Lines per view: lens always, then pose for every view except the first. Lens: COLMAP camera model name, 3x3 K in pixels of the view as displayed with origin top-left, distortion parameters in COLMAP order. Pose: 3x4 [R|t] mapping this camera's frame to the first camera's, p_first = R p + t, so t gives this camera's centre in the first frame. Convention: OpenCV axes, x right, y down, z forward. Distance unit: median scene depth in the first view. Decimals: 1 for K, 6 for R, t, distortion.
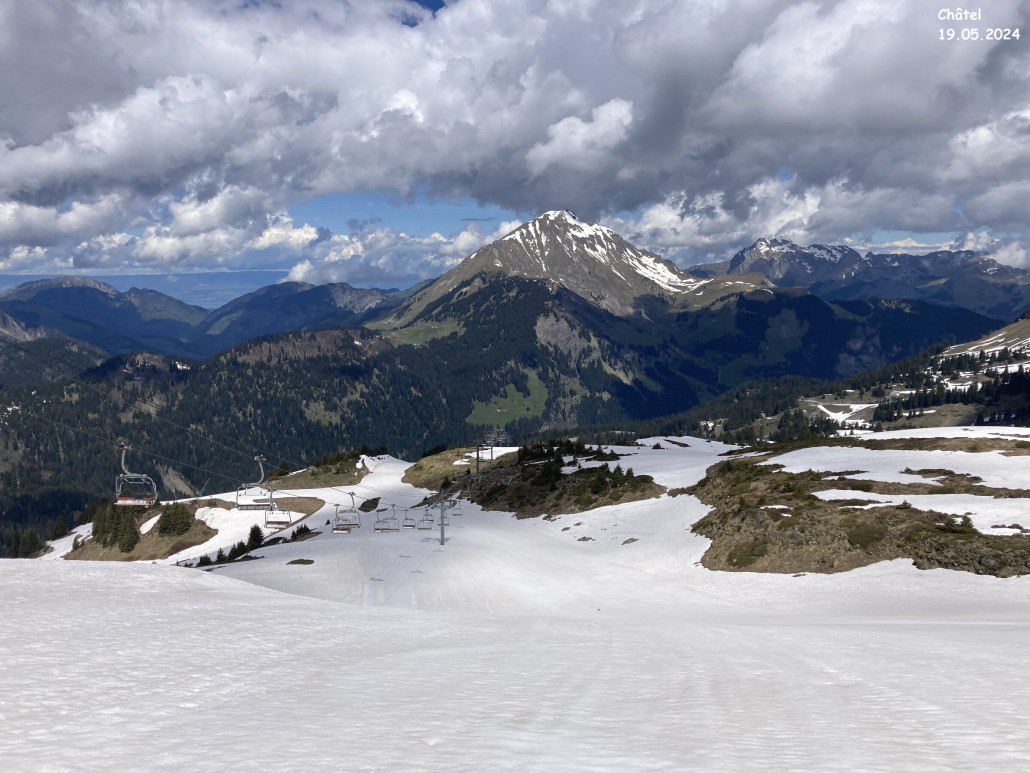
lens RADIAL K [[826.0, 0, 515.6], [0, 826.0, 370.9], [0, 0, 1]] dist [0.045826, -0.051543]
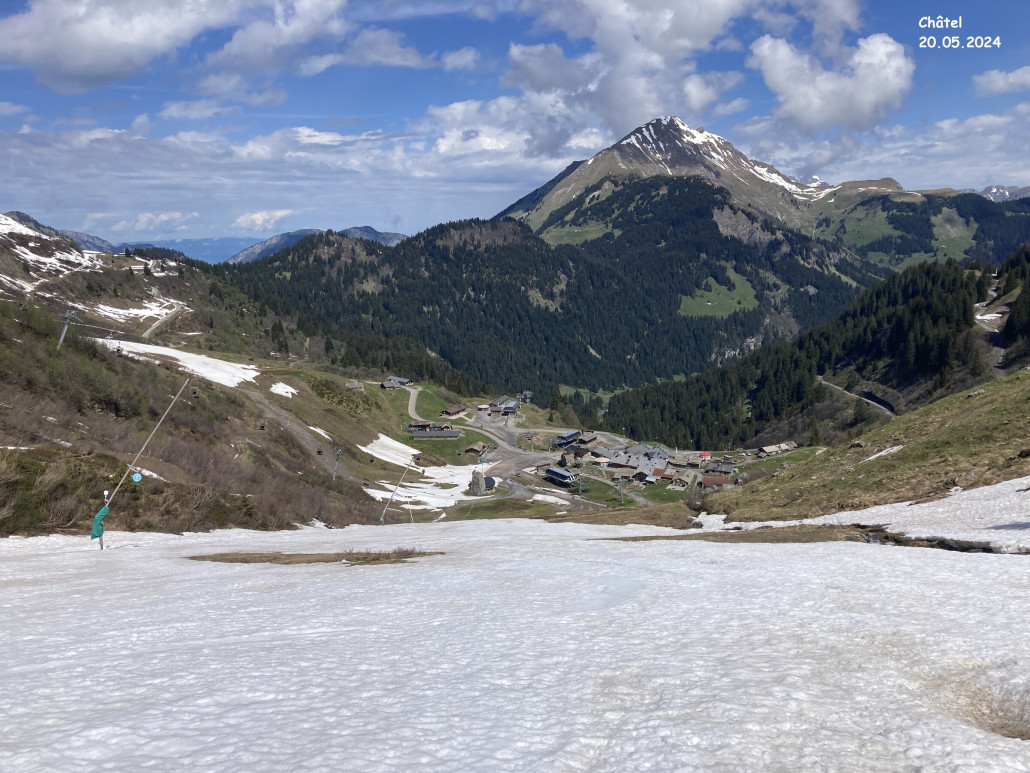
lens RADIAL K [[826.0, 0, 529.3], [0, 826.0, 392.3], [0, 0, 1]] dist [0.045826, -0.051543]
pose [[0.997653, -0.029396, 0.061838, -0.201283], [0.025632, 0.997820, 0.060806, 0.062465], [-0.063490, -0.059078, 0.996232, 0.094106]]
